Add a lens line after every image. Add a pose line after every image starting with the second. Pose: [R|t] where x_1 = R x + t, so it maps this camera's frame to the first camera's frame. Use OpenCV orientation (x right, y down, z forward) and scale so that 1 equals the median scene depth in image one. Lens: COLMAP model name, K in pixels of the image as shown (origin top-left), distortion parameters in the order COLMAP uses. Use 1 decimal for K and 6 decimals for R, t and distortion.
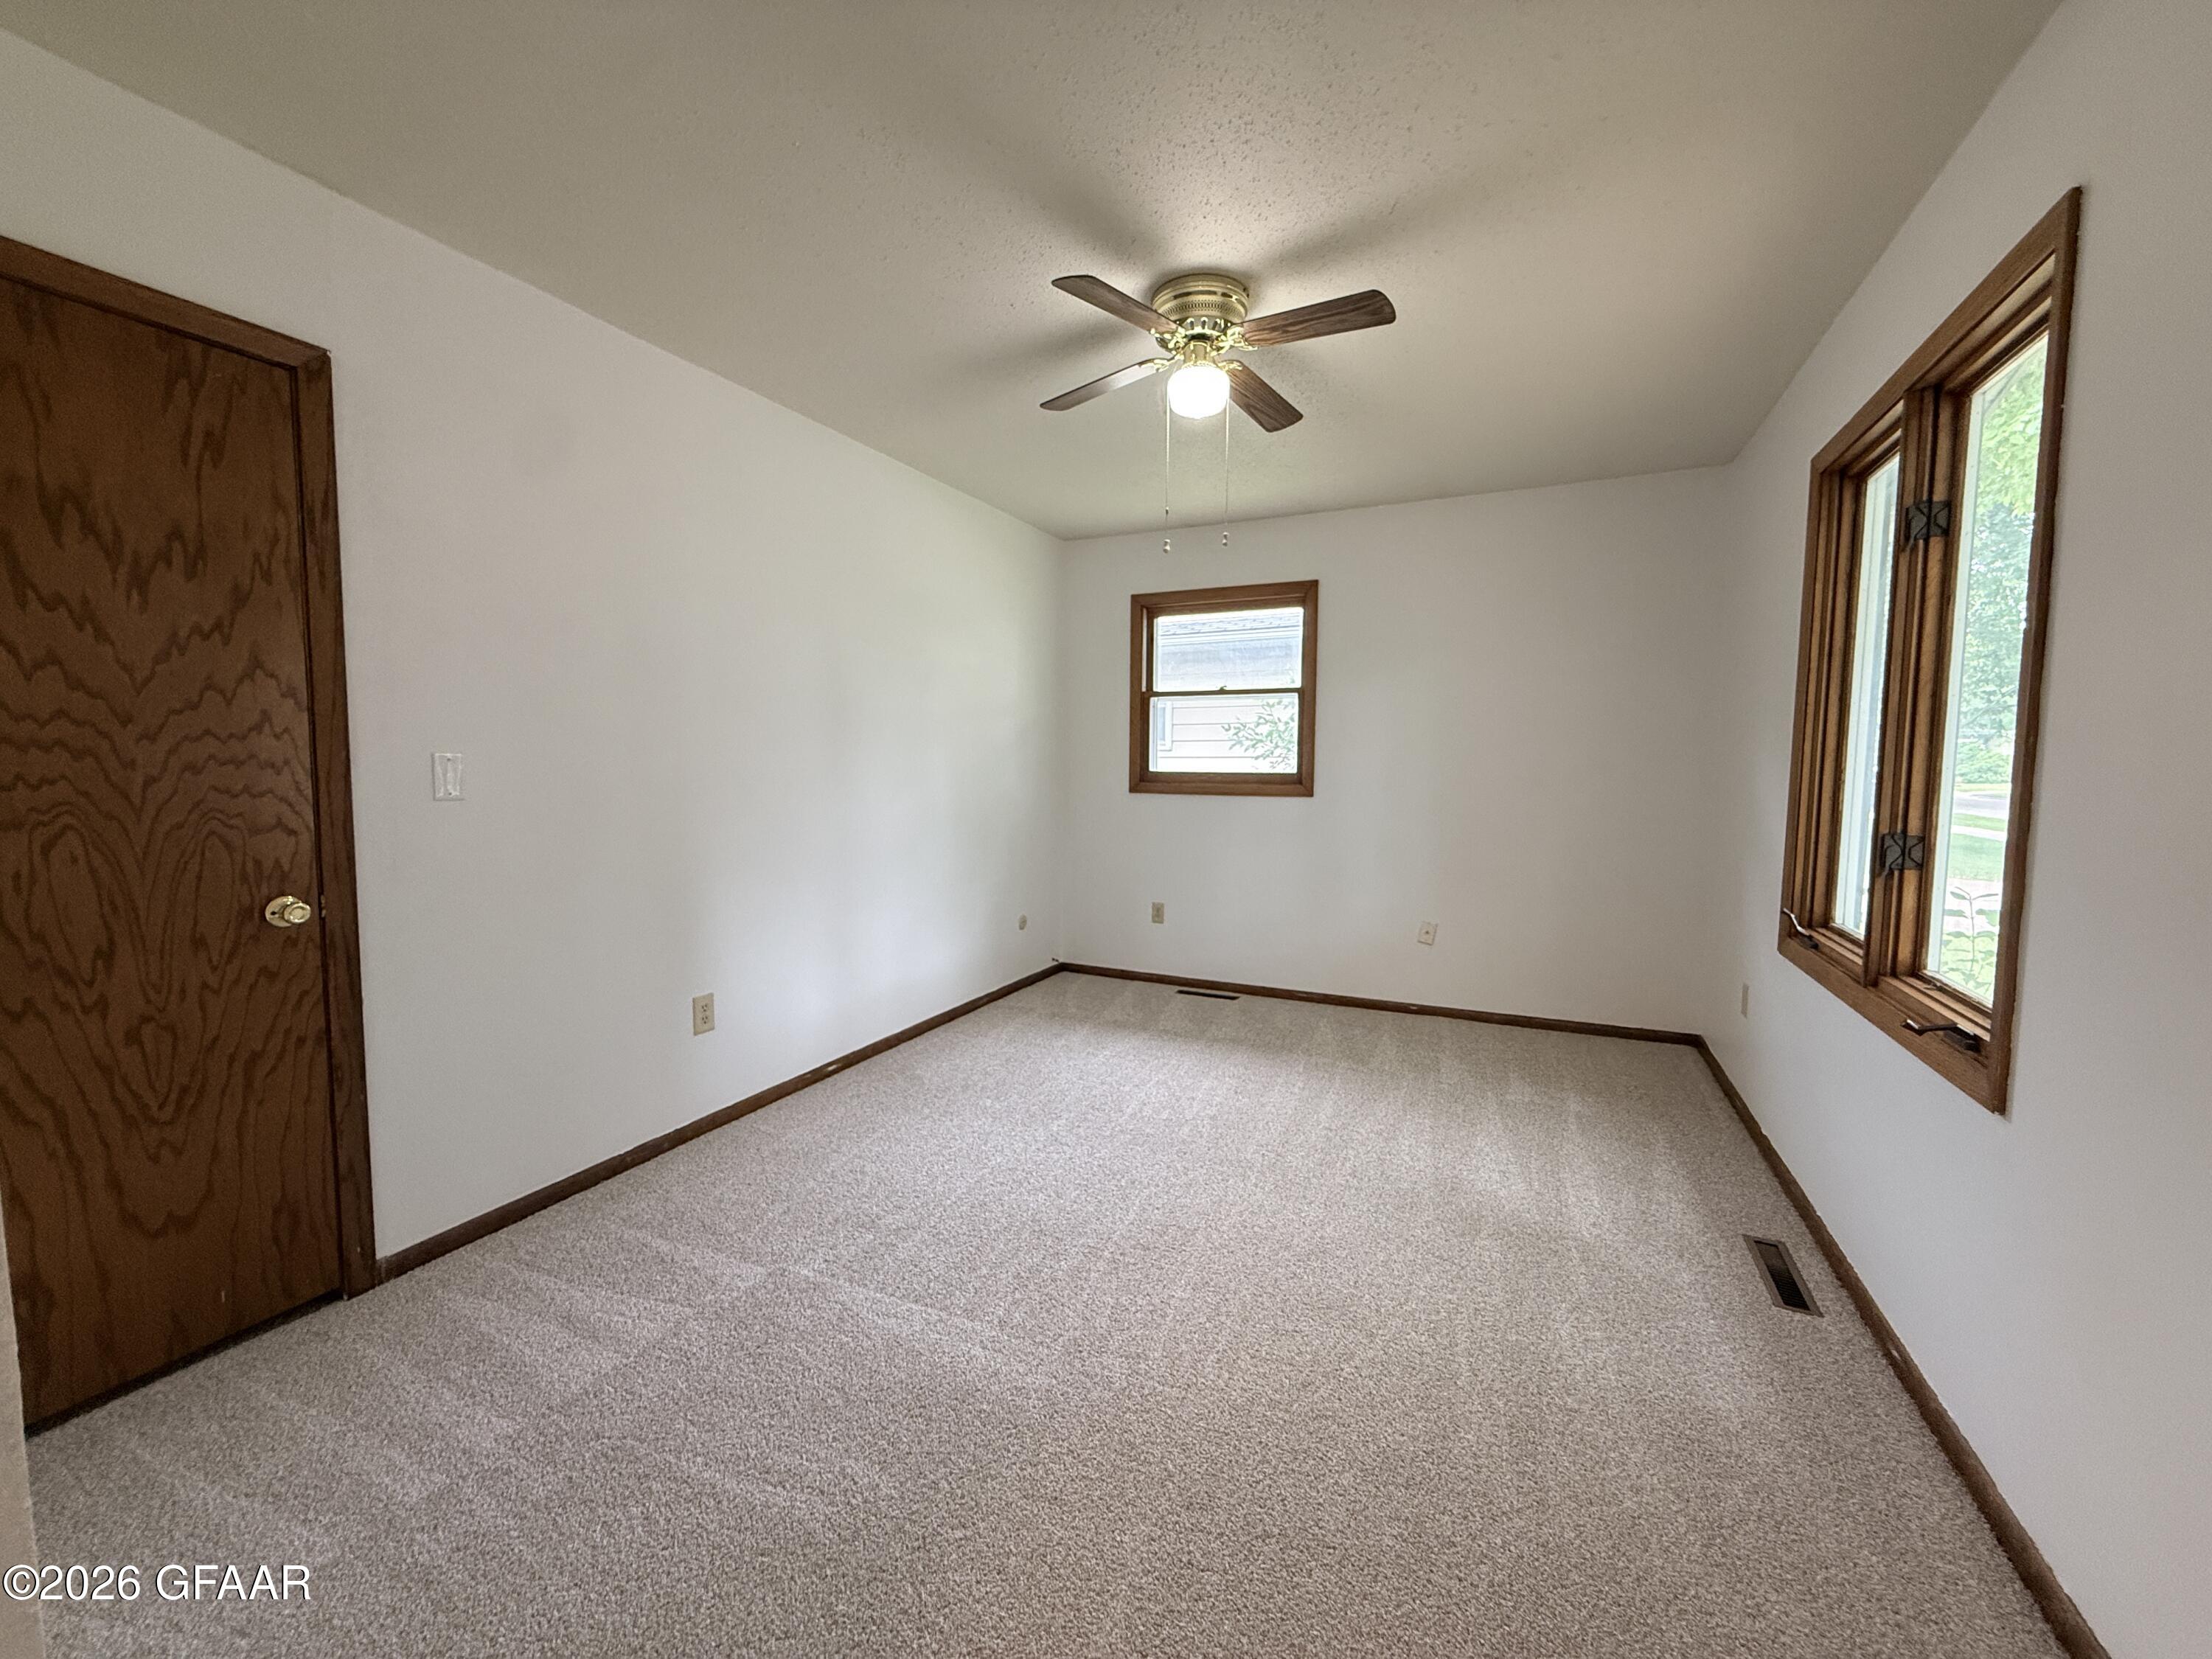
lens RADIAL K [[883.8, 0, 1099.2], [0, 883.8, 822.8], [0, 0, 1]] dist [0.002913, 0.000296]
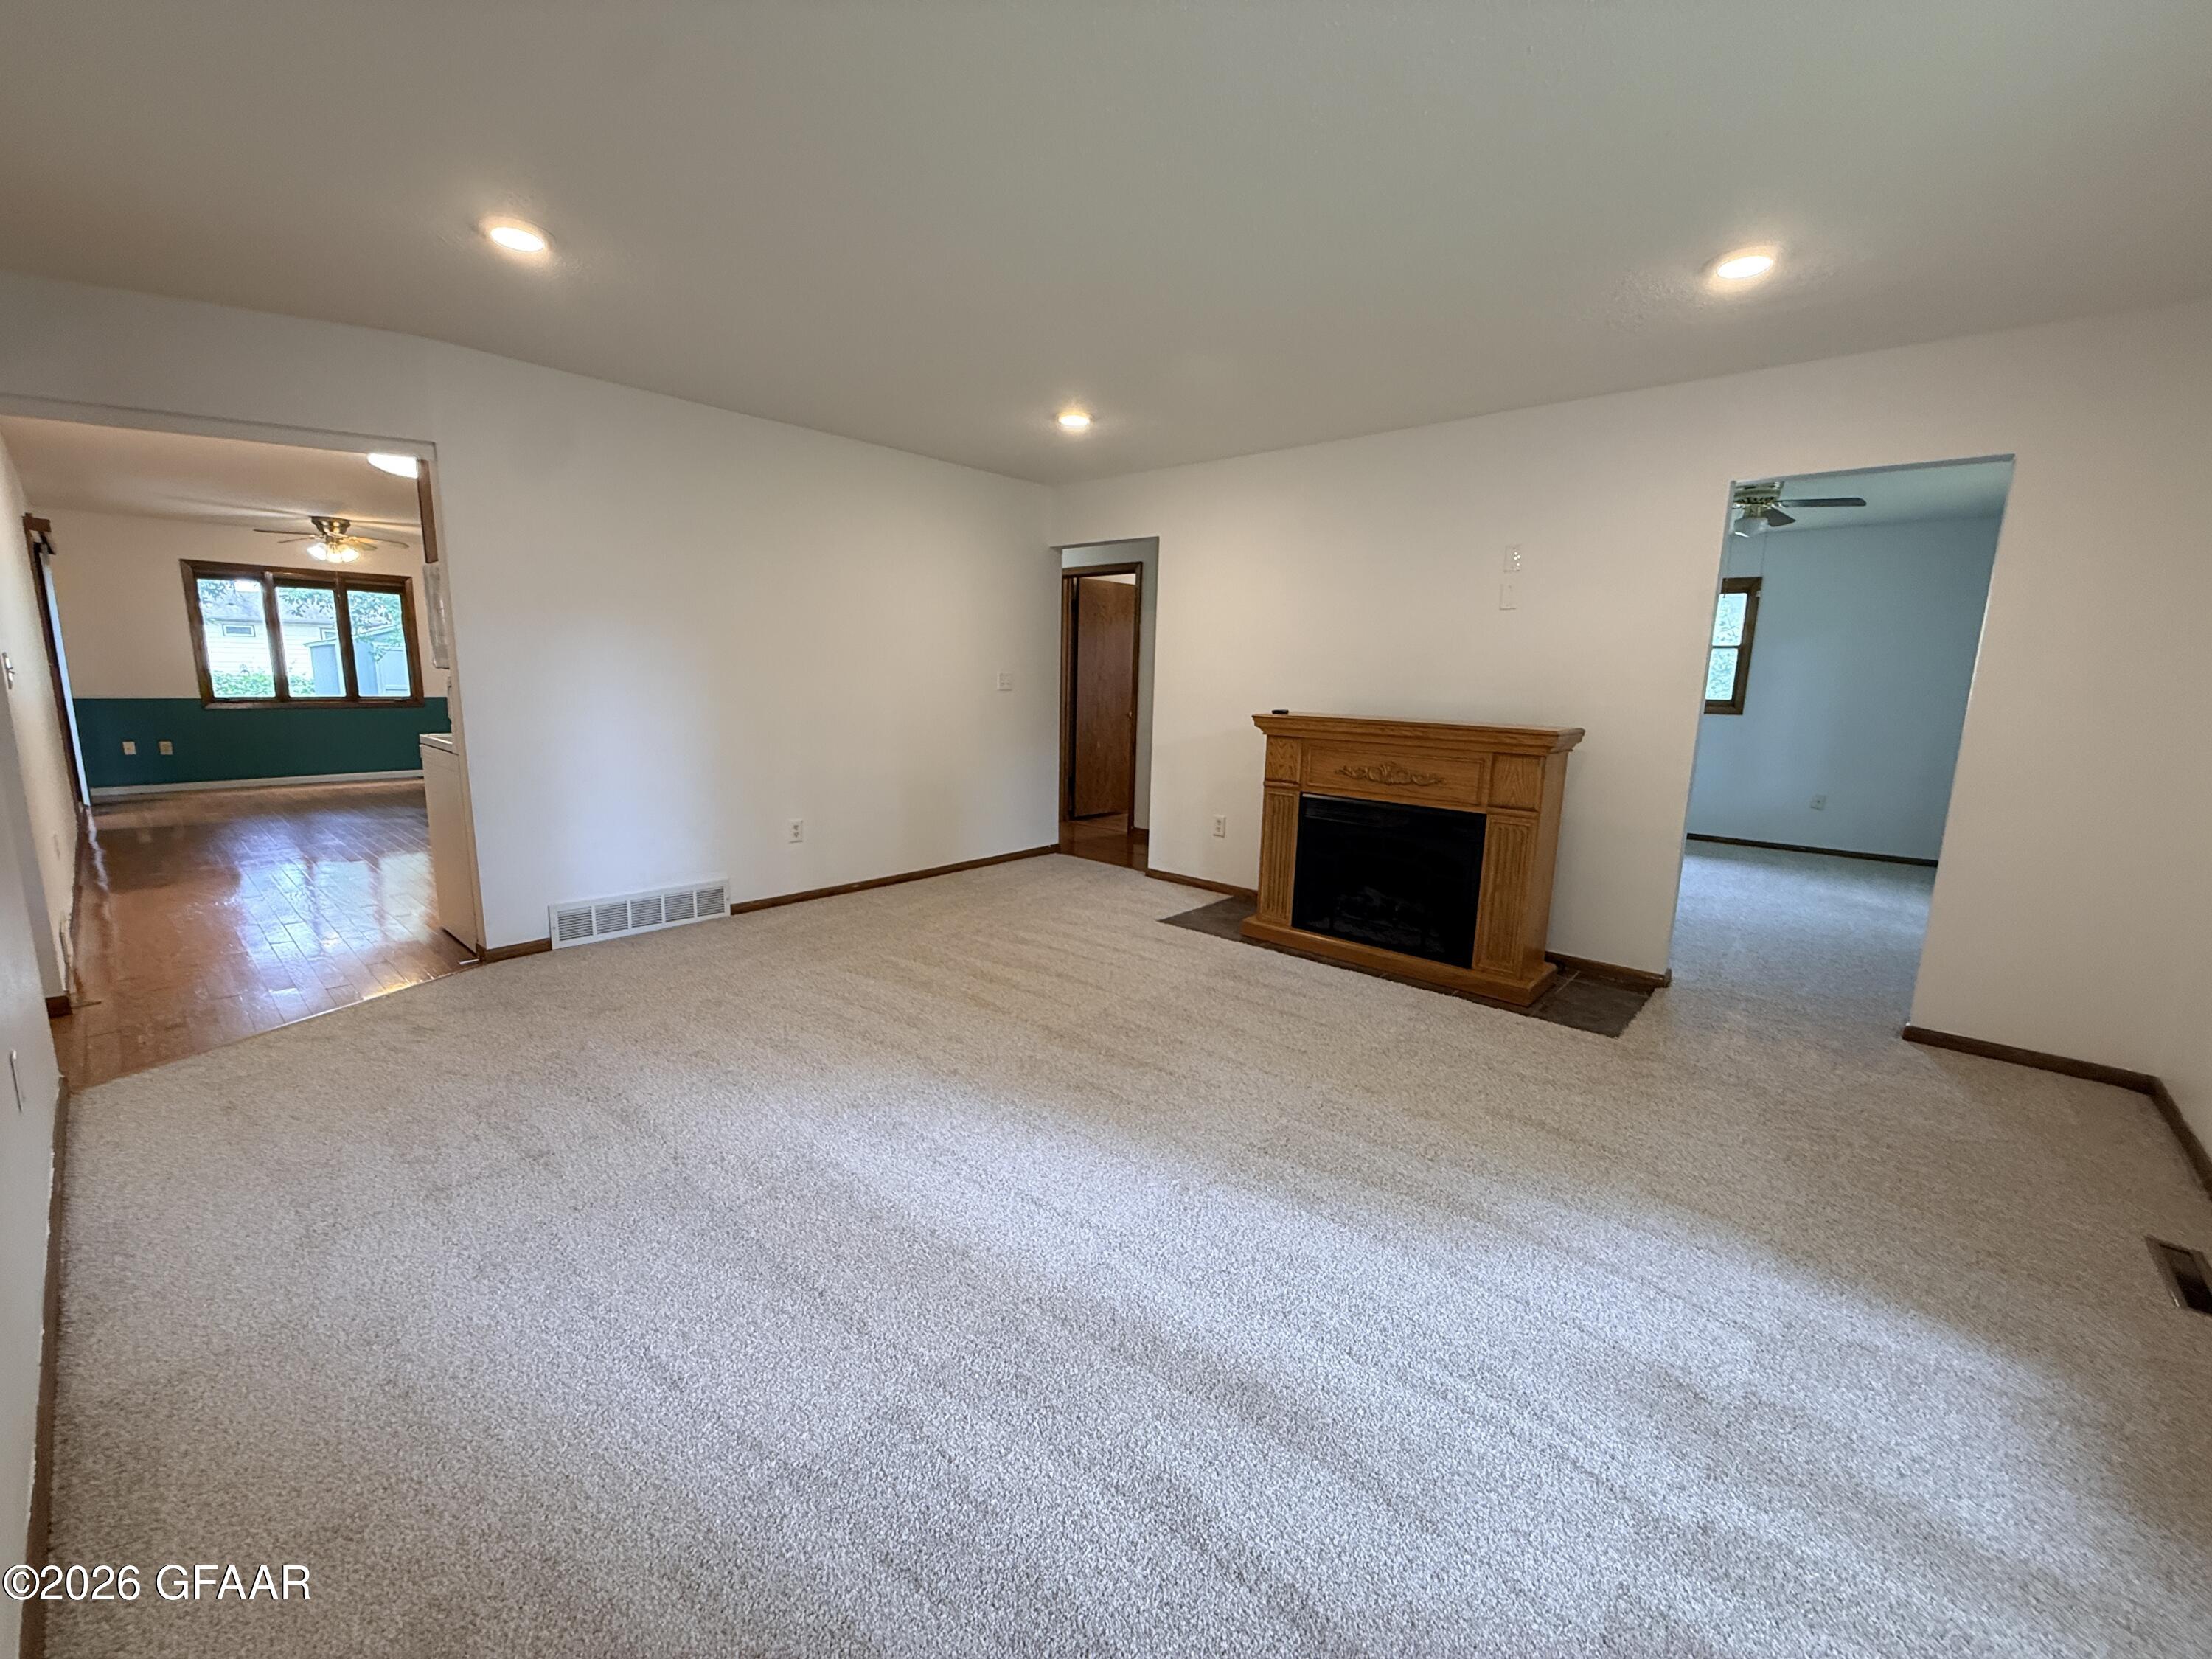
lens RADIAL K [[883.8, 0, 1099.2], [0, 883.8, 822.8], [0, 0, 1]] dist [0.002913, 0.000296]
pose [[0.959294, 0.057193, -0.276558, -0.421040], [-0.032155, 0.995030, 0.094238, 0.051777], [0.280574, -0.081509, 0.956365, -0.876509]]
